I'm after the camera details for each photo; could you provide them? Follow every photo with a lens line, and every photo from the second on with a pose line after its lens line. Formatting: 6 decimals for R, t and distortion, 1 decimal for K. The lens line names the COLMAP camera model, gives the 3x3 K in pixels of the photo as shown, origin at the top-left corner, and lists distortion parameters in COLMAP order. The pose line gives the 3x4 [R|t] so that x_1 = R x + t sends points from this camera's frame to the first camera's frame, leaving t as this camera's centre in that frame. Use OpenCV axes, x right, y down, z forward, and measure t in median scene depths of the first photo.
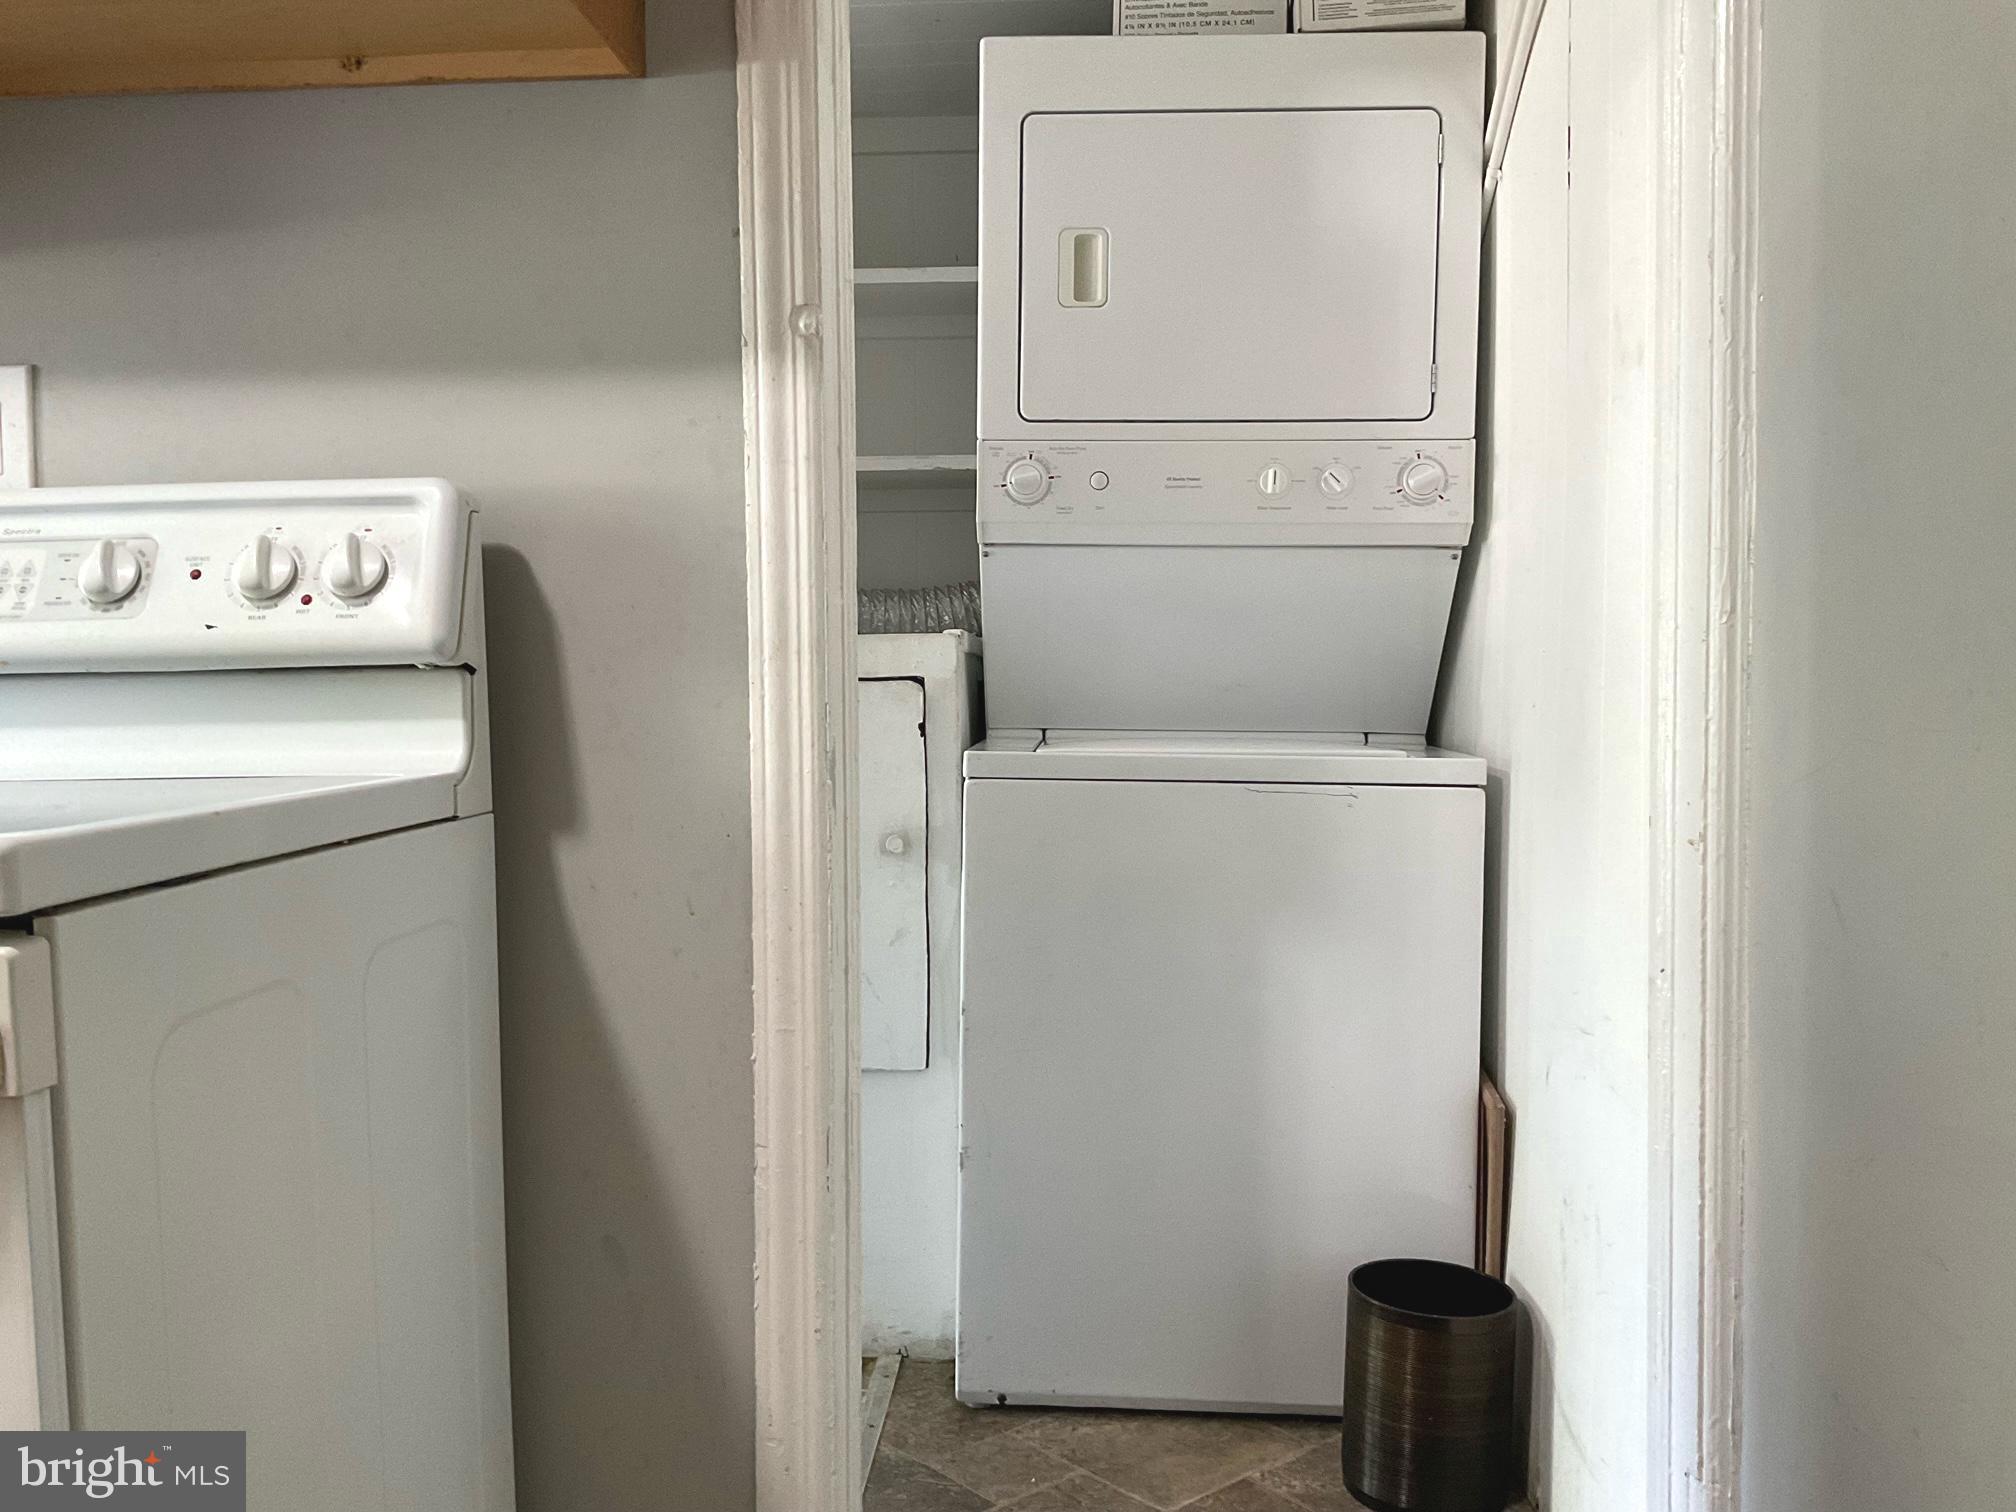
lens RADIAL K [[1663.2, 0, 1008.0], [0, 1663.2, 756.0], [0, 0, 1]] dist [0.109010, -0.208524]
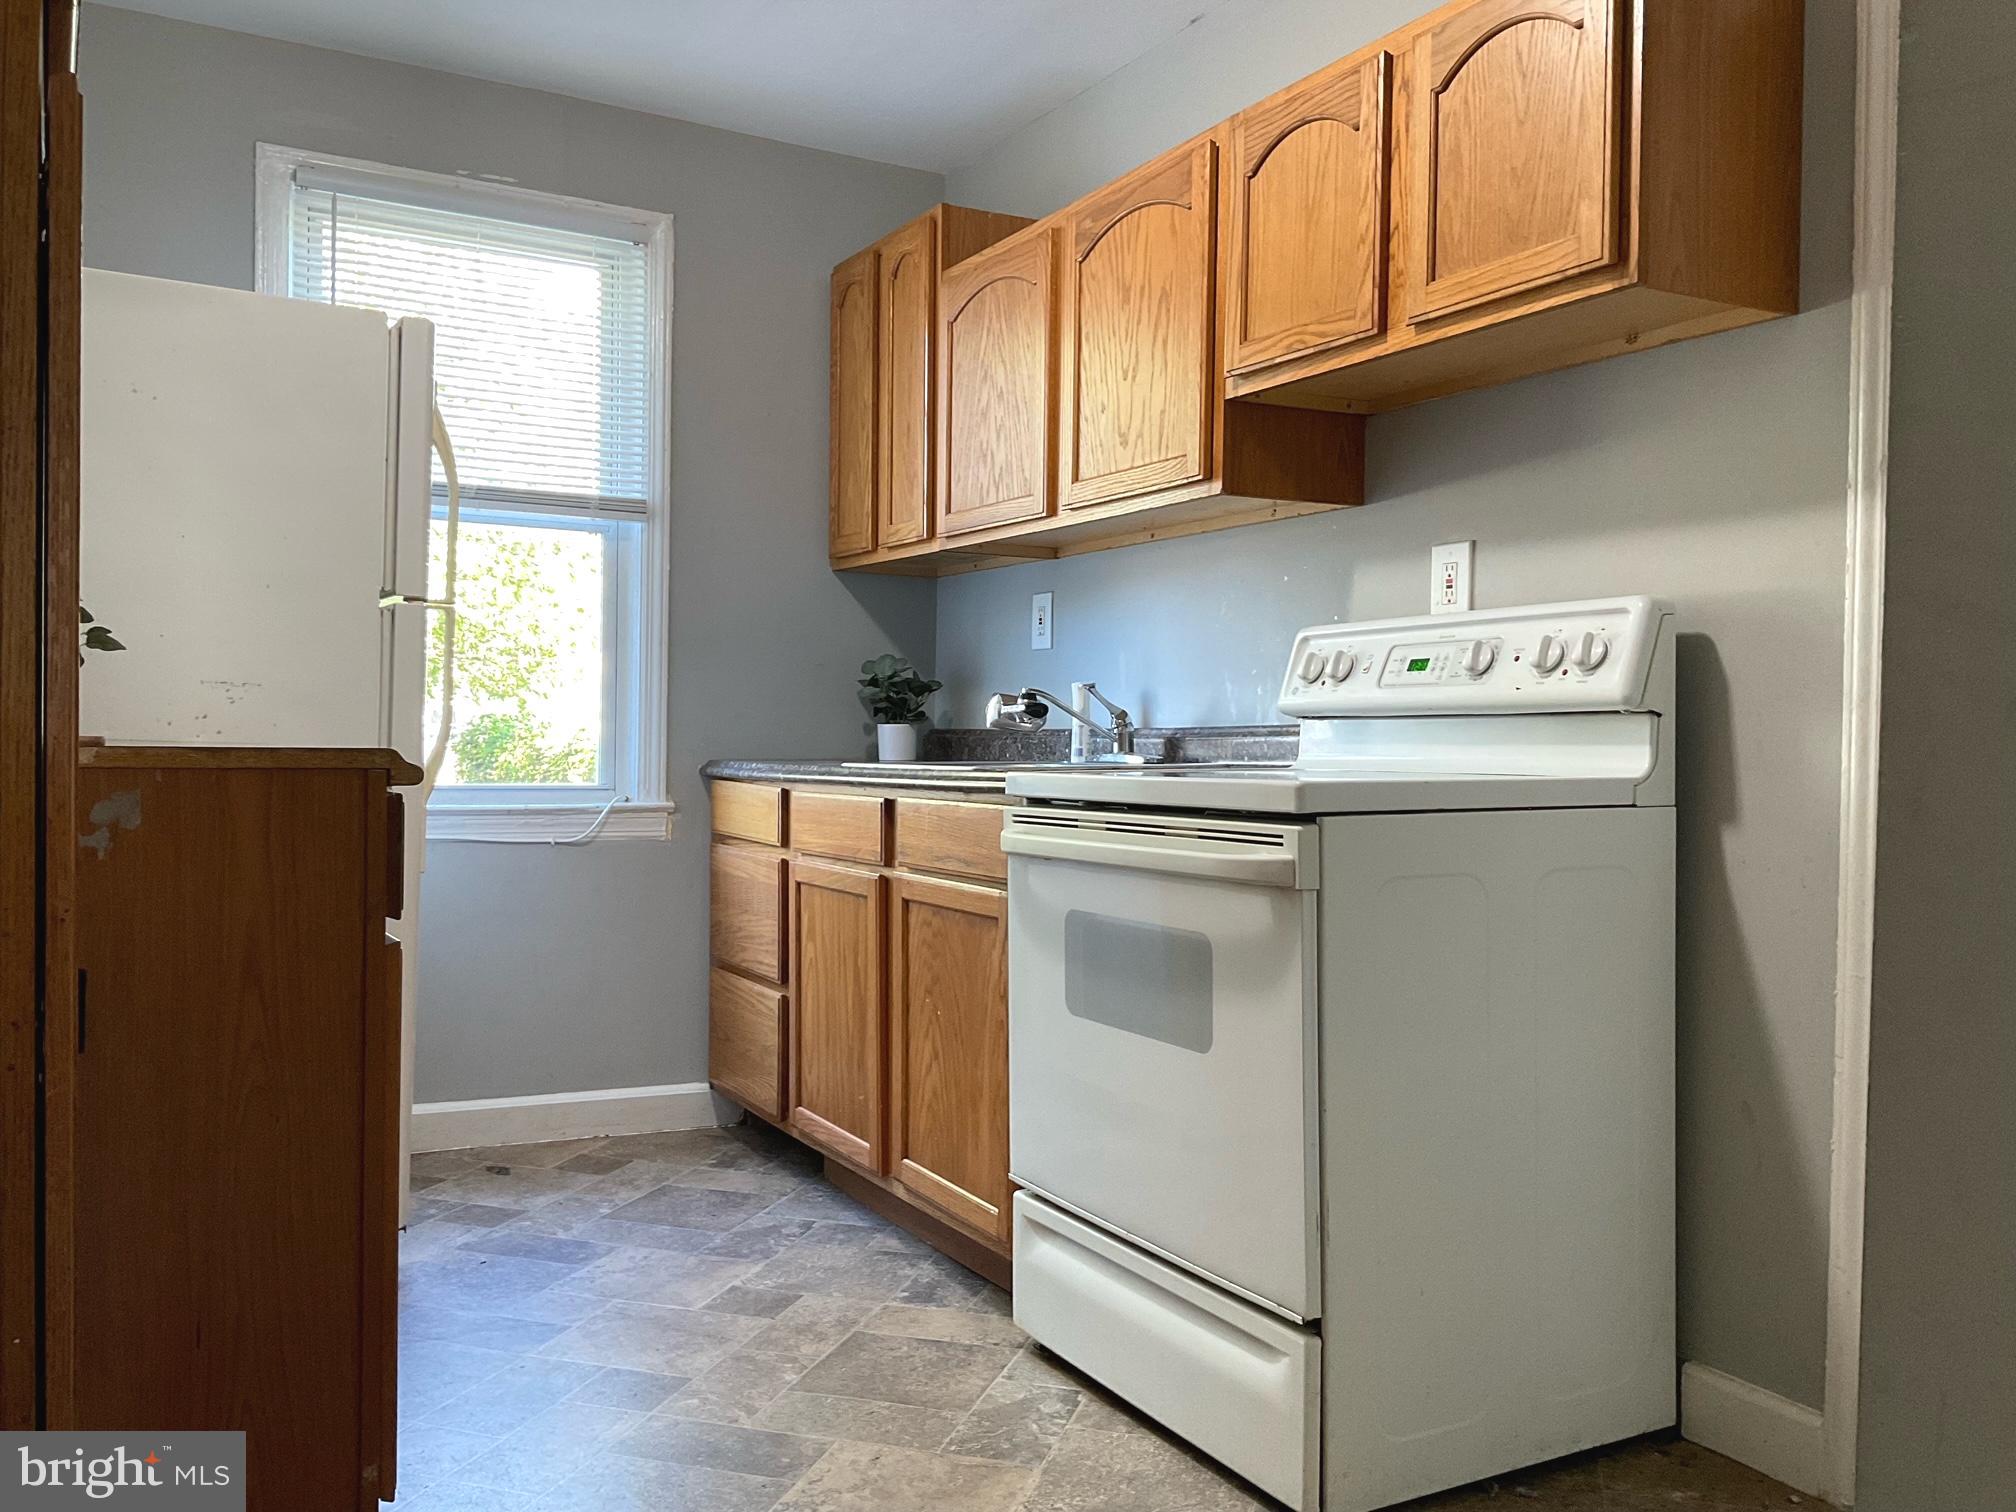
lens RADIAL K [[1691.5, 0, 1012.2], [0, 1691.5, 765.9], [0, 0, 1]] dist [0.150346, -0.316219]
pose [[0.534471, 0.034712, -0.844473, 0.734028], [-0.055319, 0.998451, 0.006030, 0.021804], [0.843374, 0.043492, 0.535563, -0.384607]]
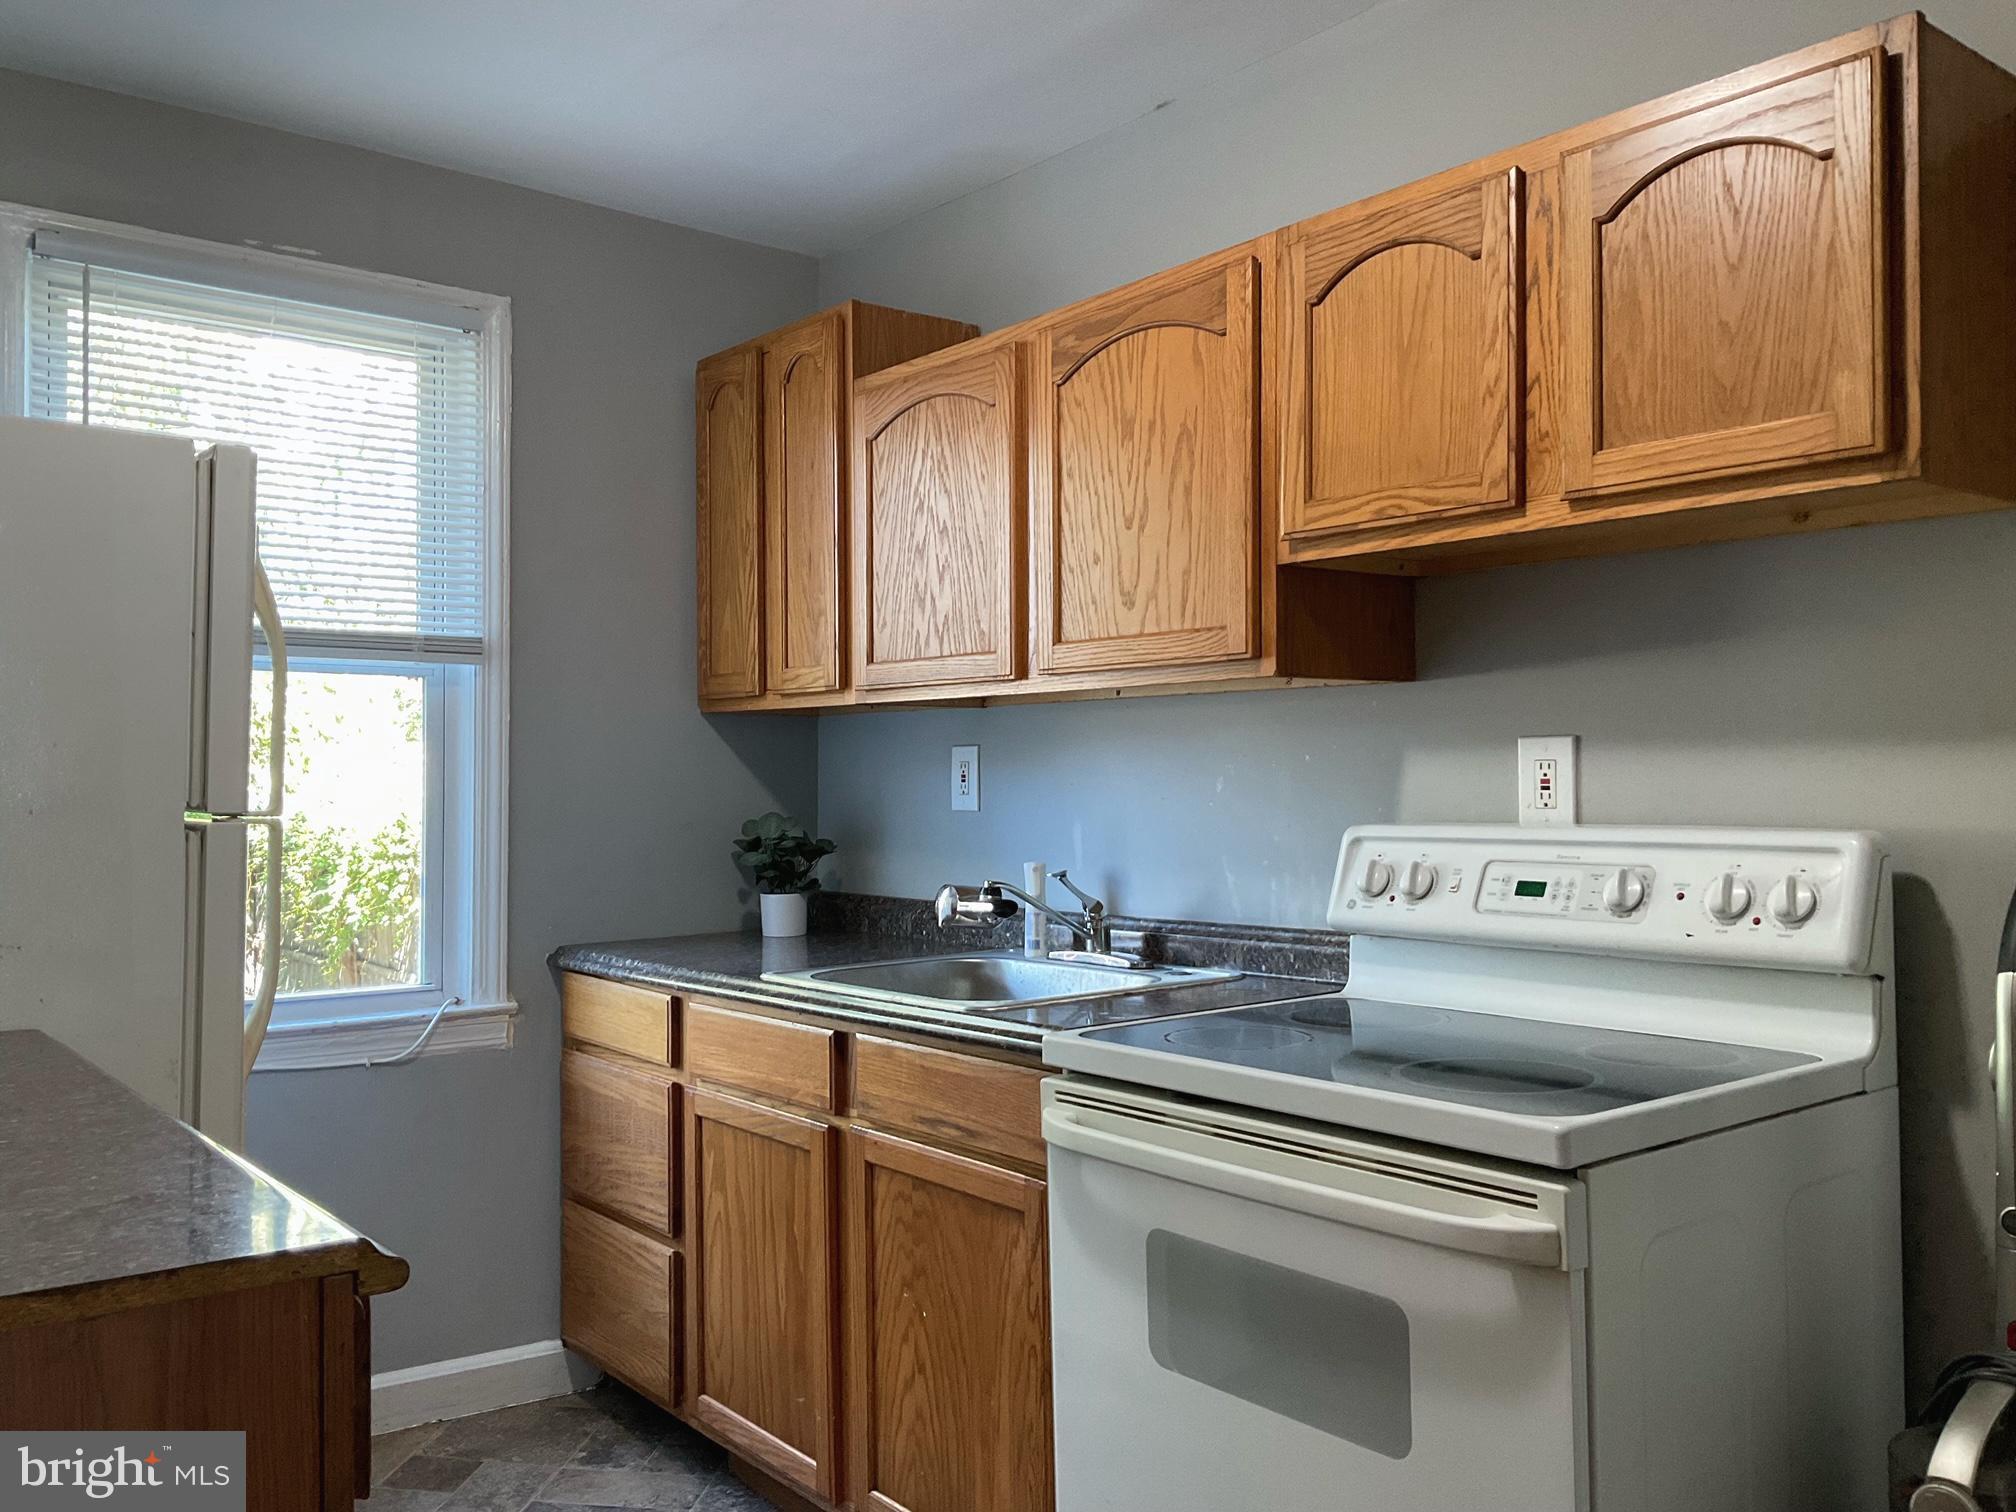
lens RADIAL K [[1676.1, 0, 1002.0], [0, 1676.1, 761.3], [0, 0, 1]] dist [0.123727, -0.229047]
pose [[0.667639, 0.004861, -0.744469, 0.213992], [-0.036452, 0.998993, -0.026167, -0.162284], [0.743592, 0.044608, 0.667144, -0.409266]]
